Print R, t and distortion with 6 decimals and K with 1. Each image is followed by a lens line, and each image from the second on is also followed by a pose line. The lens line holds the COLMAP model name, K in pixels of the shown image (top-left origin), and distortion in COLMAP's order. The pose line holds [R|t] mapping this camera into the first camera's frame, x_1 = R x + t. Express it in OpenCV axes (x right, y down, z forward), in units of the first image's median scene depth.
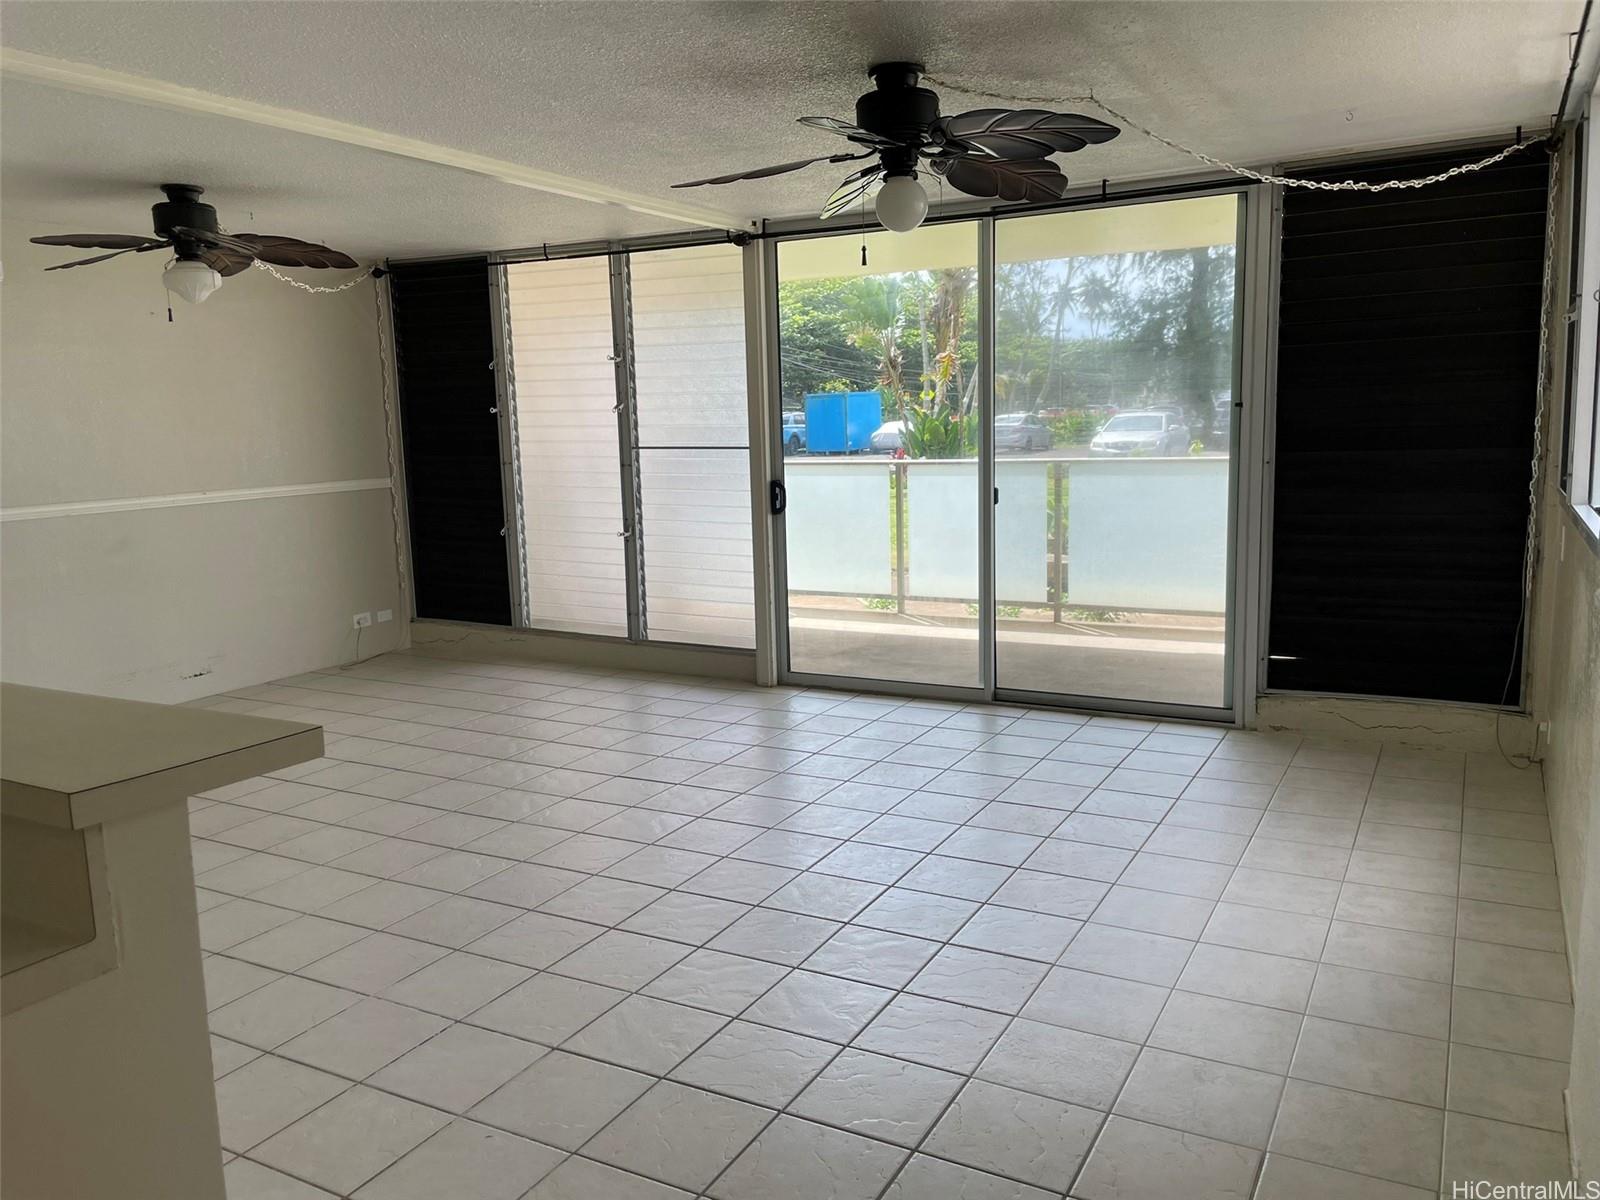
lens RADIAL K [[1220.9, 0, 802.1], [0, 1220.9, 587.9], [0, 0, 1]] dist [0.075525, -0.105150]
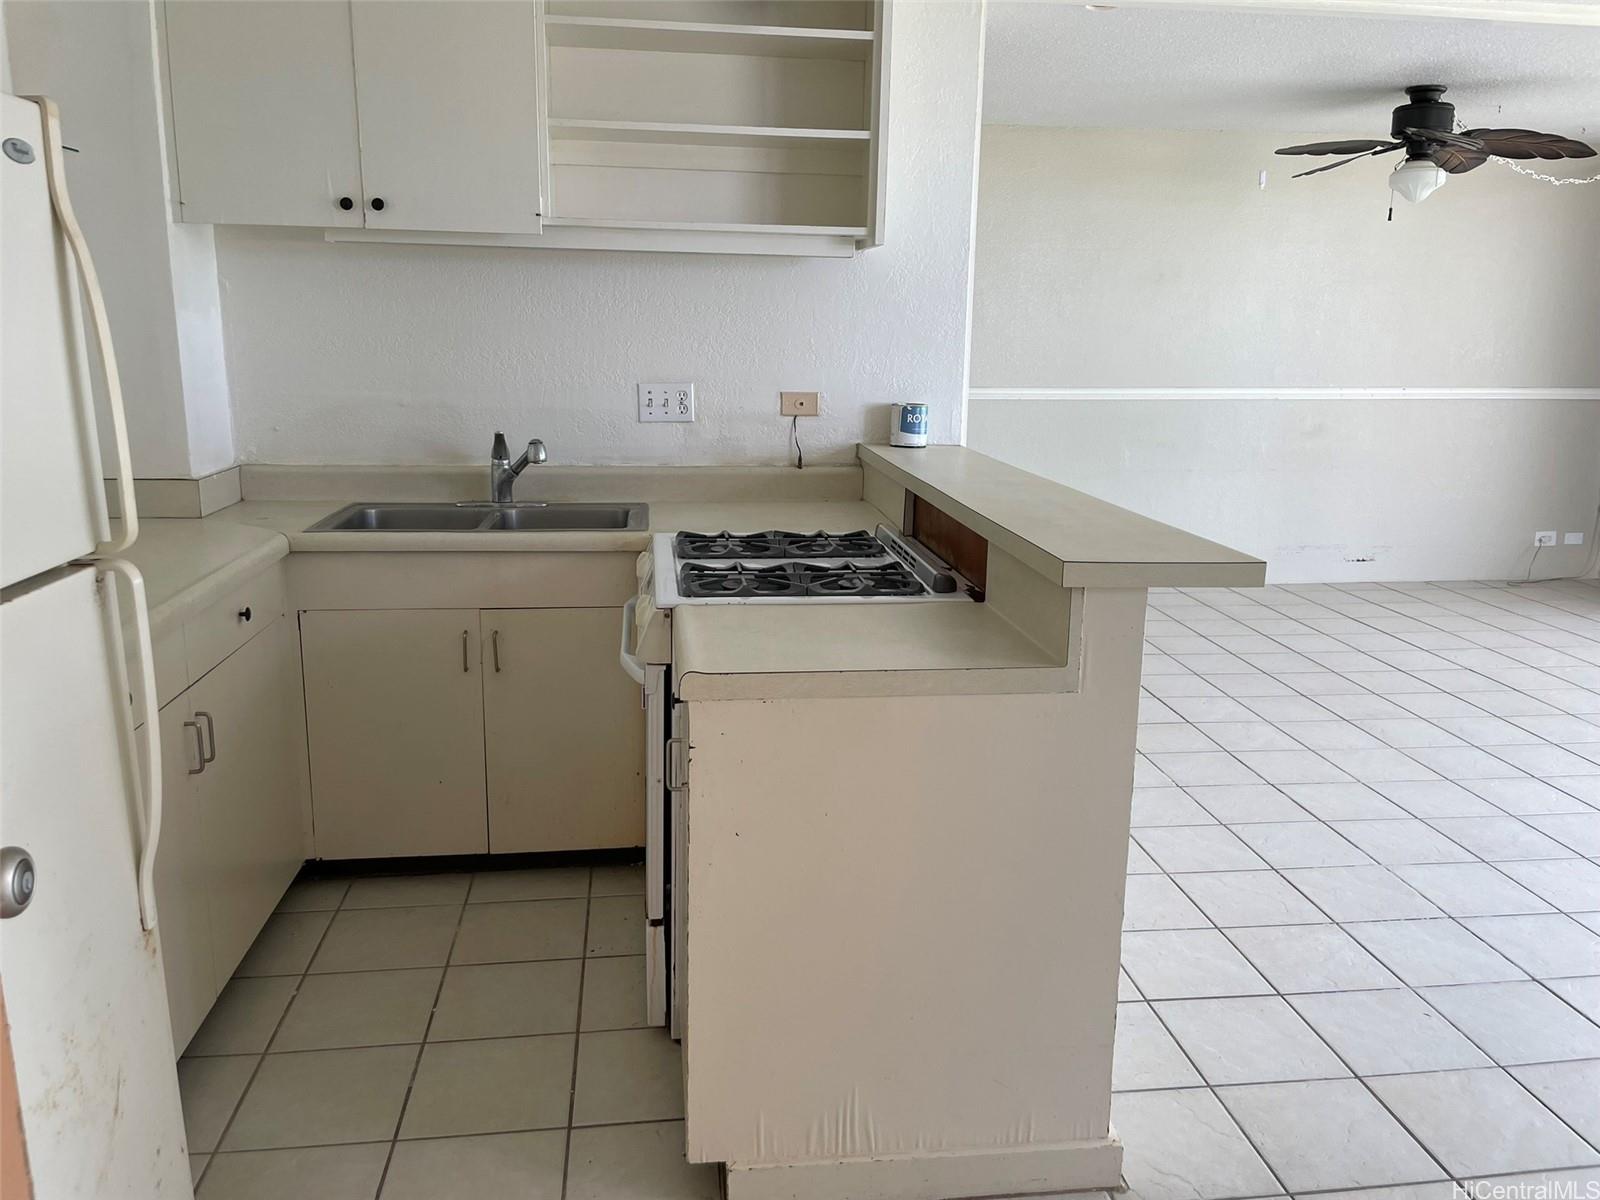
lens RADIAL K [[1220.9, 0, 802.1], [0, 1220.9, 587.9], [0, 0, 1]] dist [0.075525, -0.105150]
pose [[0.582207, 0.204944, -0.786786, 0.095410], [-0.144298, 0.978392, 0.148077, 0.007671], [0.800133, 0.027320, 0.599200, -0.027009]]
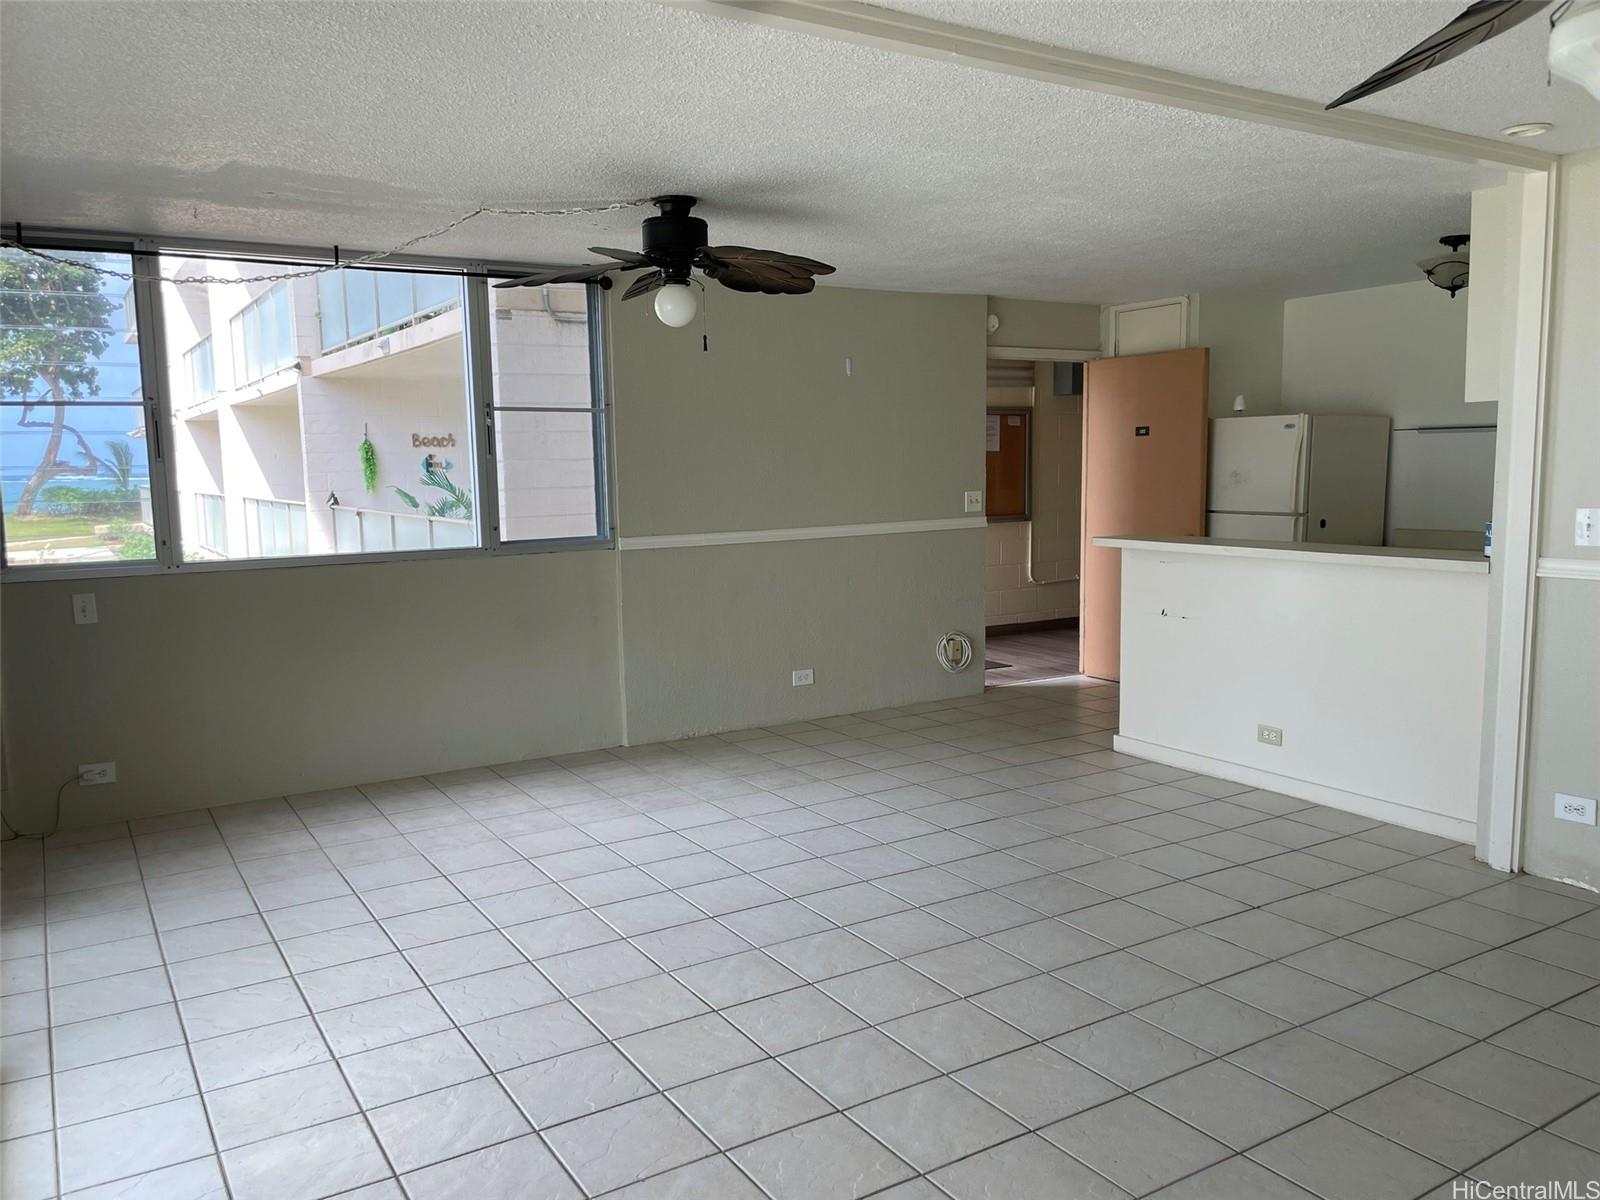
lens RADIAL K [[1220.9, 0, 802.1], [0, 1220.9, 587.9], [0, 0, 1]] dist [0.075525, -0.105150]
pose [[-0.869980, -0.008772, 0.493008, -0.463212], [0.110226, 0.971080, 0.211787, -0.198679], [-0.480608, 0.238593, -0.843854, 1.468558]]
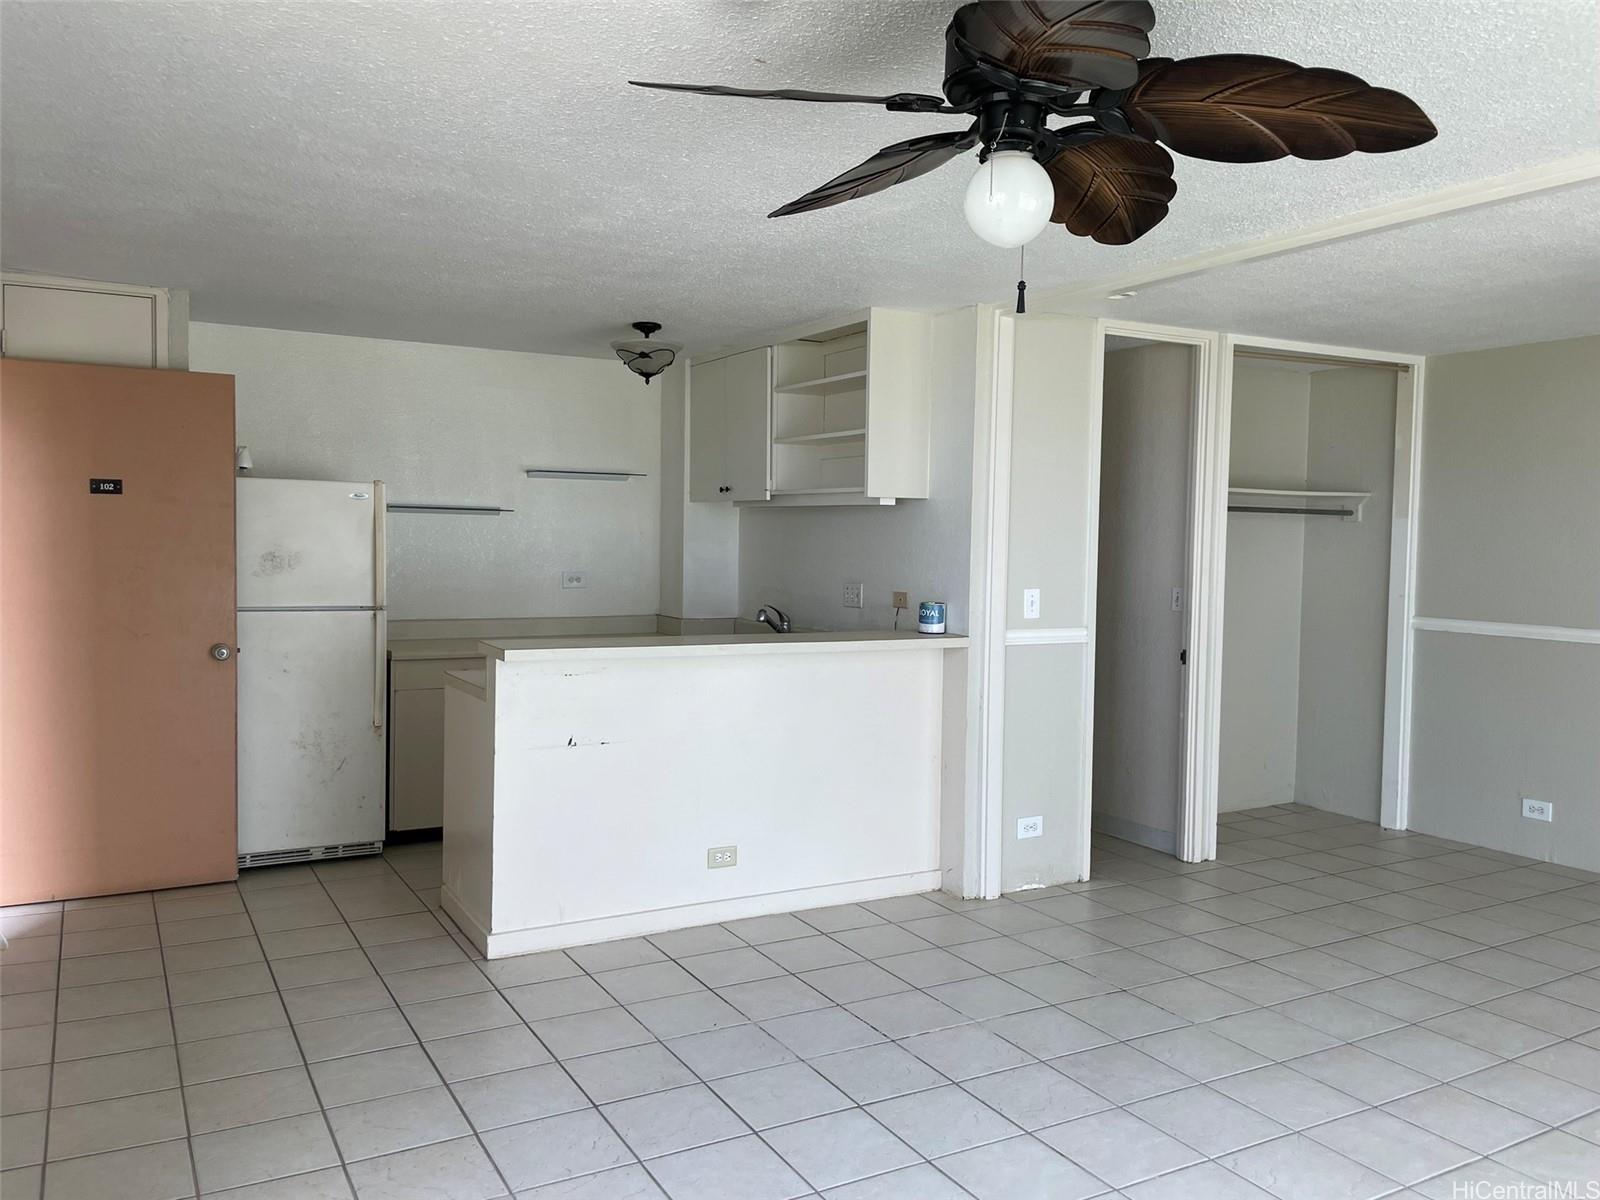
lens RADIAL K [[1207.0, 0, 805.5], [0, 1207.0, 593.1], [0, 0, 1]] dist [0.078797, -0.111316]
pose [[-0.527242, 0.055685, -0.847888, 0.447785], [-0.124706, 0.981974, 0.142038, -0.139252], [0.840514, 0.180625, -0.510794, 0.887885]]
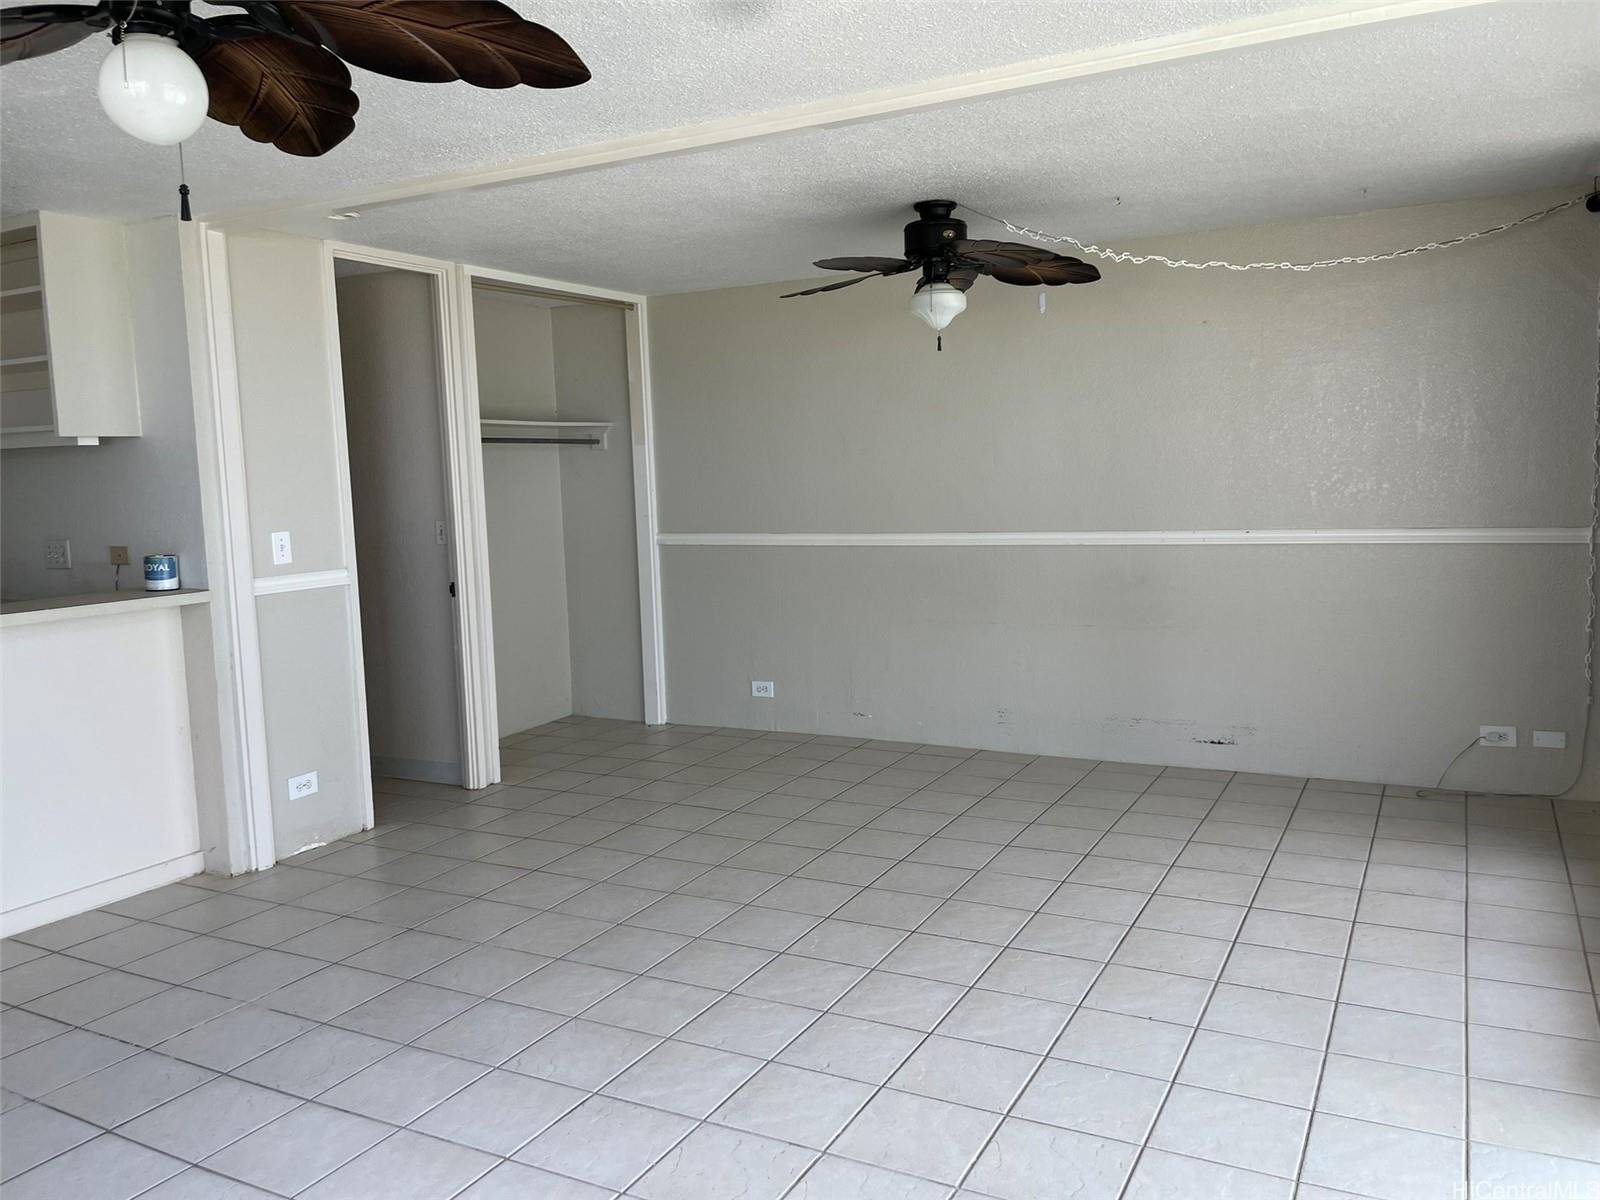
lens RADIAL K [[1207.0, 0, 805.5], [0, 1207.0, 593.1], [0, 0, 1]] dist [0.078797, -0.111316]
pose [[0.016738, 0.127601, -0.991684, 0.438145], [-0.112320, 0.985785, 0.124946, -0.139608], [0.993531, 0.109294, 0.030833, 0.909253]]
